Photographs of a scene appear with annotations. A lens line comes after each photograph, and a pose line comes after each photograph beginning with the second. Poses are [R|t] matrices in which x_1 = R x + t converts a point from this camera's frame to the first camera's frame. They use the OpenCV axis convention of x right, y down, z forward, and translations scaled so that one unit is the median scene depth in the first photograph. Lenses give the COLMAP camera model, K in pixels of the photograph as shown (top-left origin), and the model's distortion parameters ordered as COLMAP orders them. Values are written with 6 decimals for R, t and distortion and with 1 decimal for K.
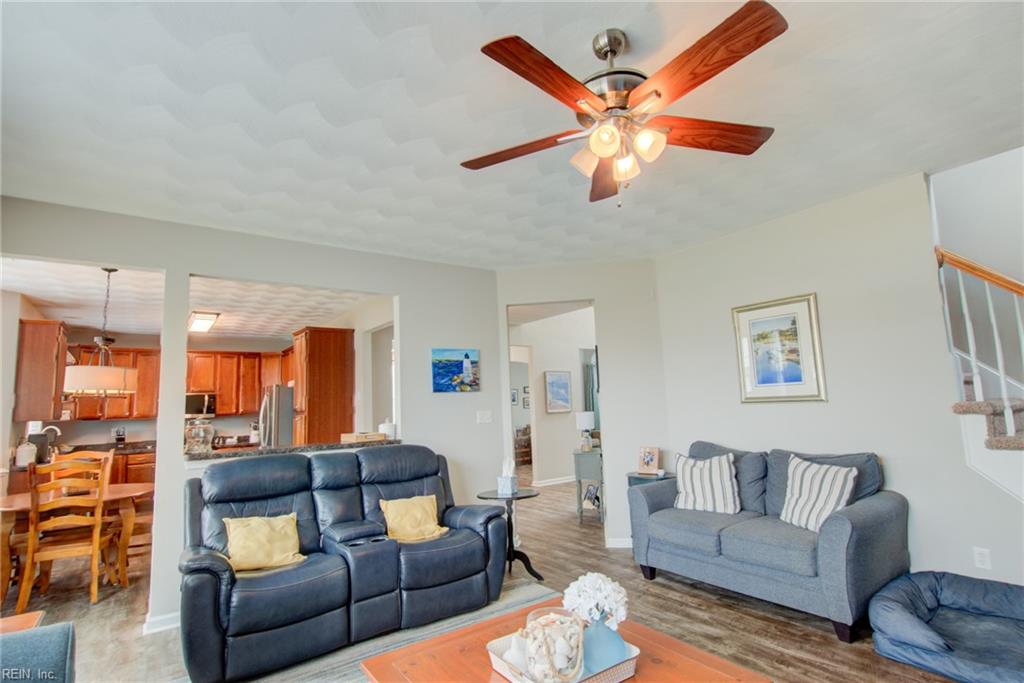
lens RADIAL K [[493.5, 0, 508.6], [0, 493.5, 352.2], [0, 0, 1]] dist [-0.001808, 0.002163]
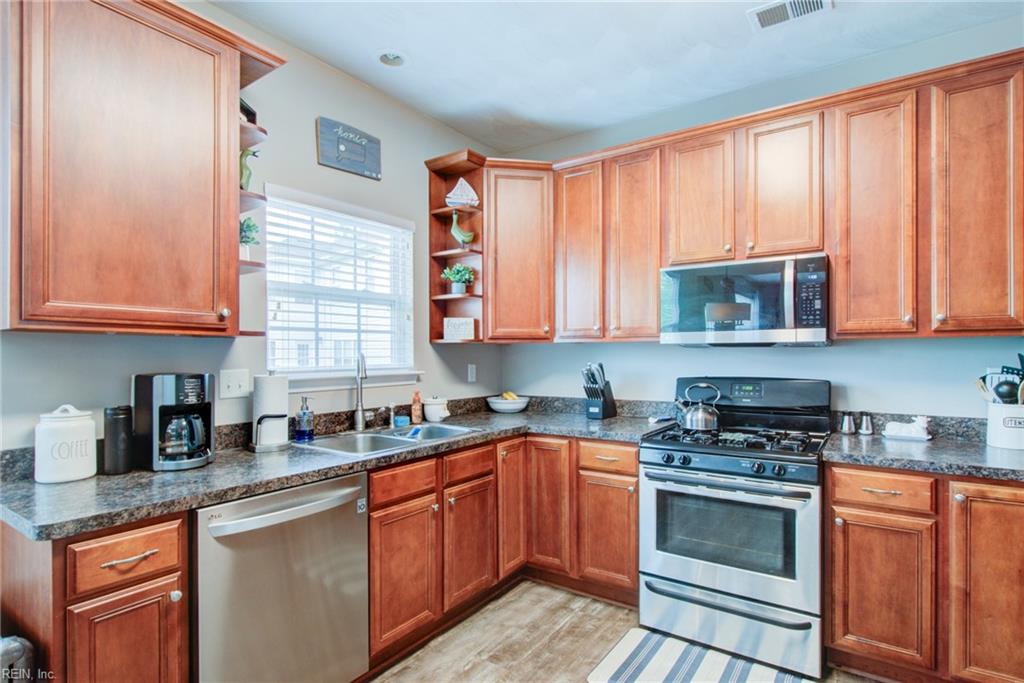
lens RADIAL K [[547.2, 0, 503.7], [0, 547.2, 347.2], [0, 0, 1]] dist [0.002321, -0.002002]
pose [[0.328123, 0.031113, -0.944122, -0.395442], [0.101293, 0.992536, 0.067912, 0.102728], [0.939188, -0.117916, 0.322523, 0.783889]]
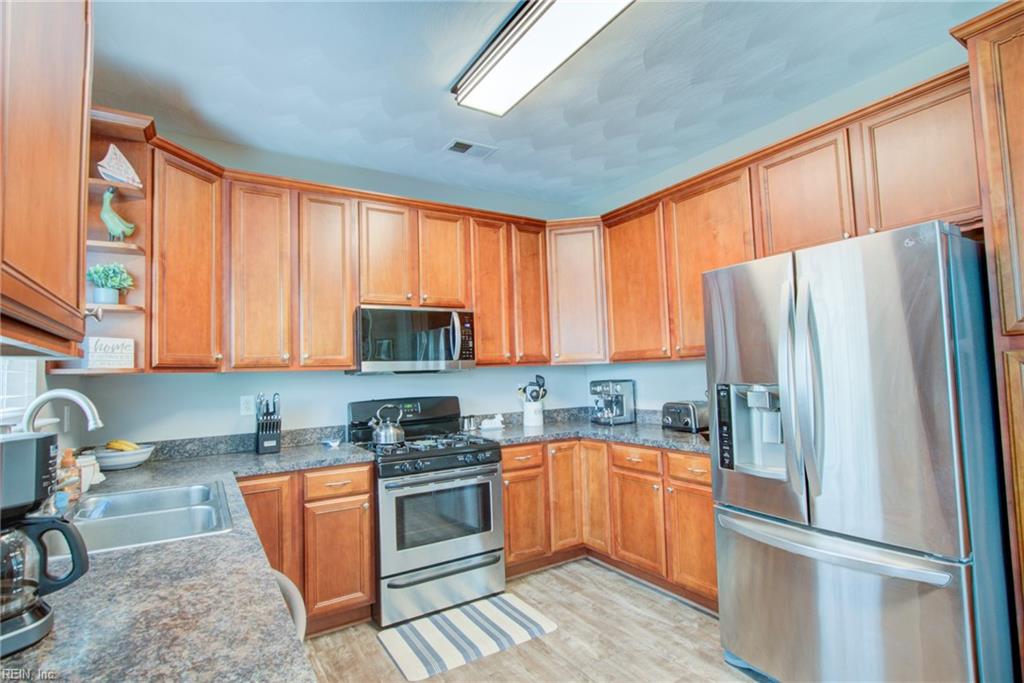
lens RADIAL K [[493.5, 0, 507.4], [0, 493.5, 349.5], [0, 0, 1]] dist [-0.001808, 0.002163]
pose [[0.997710, 0.000625, -0.067630, -0.572920], [0.003743, 0.997915, 0.064440, 0.095538], [0.067529, -0.064546, 0.995627, 0.638621]]
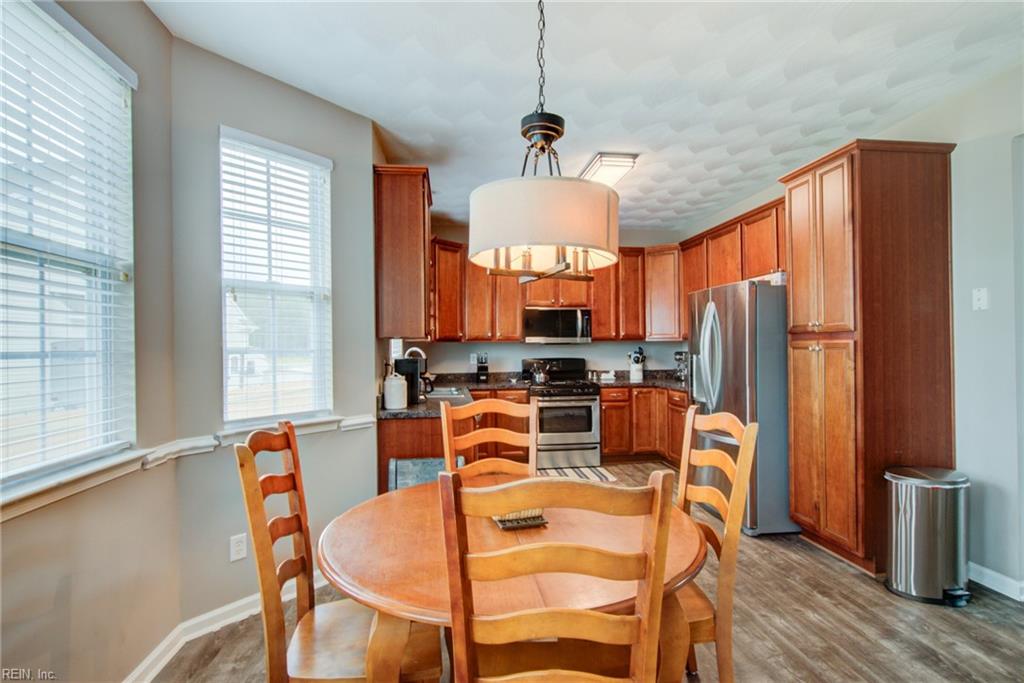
lens RADIAL K [[493.5, 0, 521.0], [0, 493.5, 347.6], [0, 0, 1]] dist [-0.001808, 0.002163]
pose [[0.884728, 0.028031, -0.465264, -0.382967], [0.029982, 0.992700, 0.116821, 0.058935], [0.465142, -0.117305, 0.877430, 0.372391]]
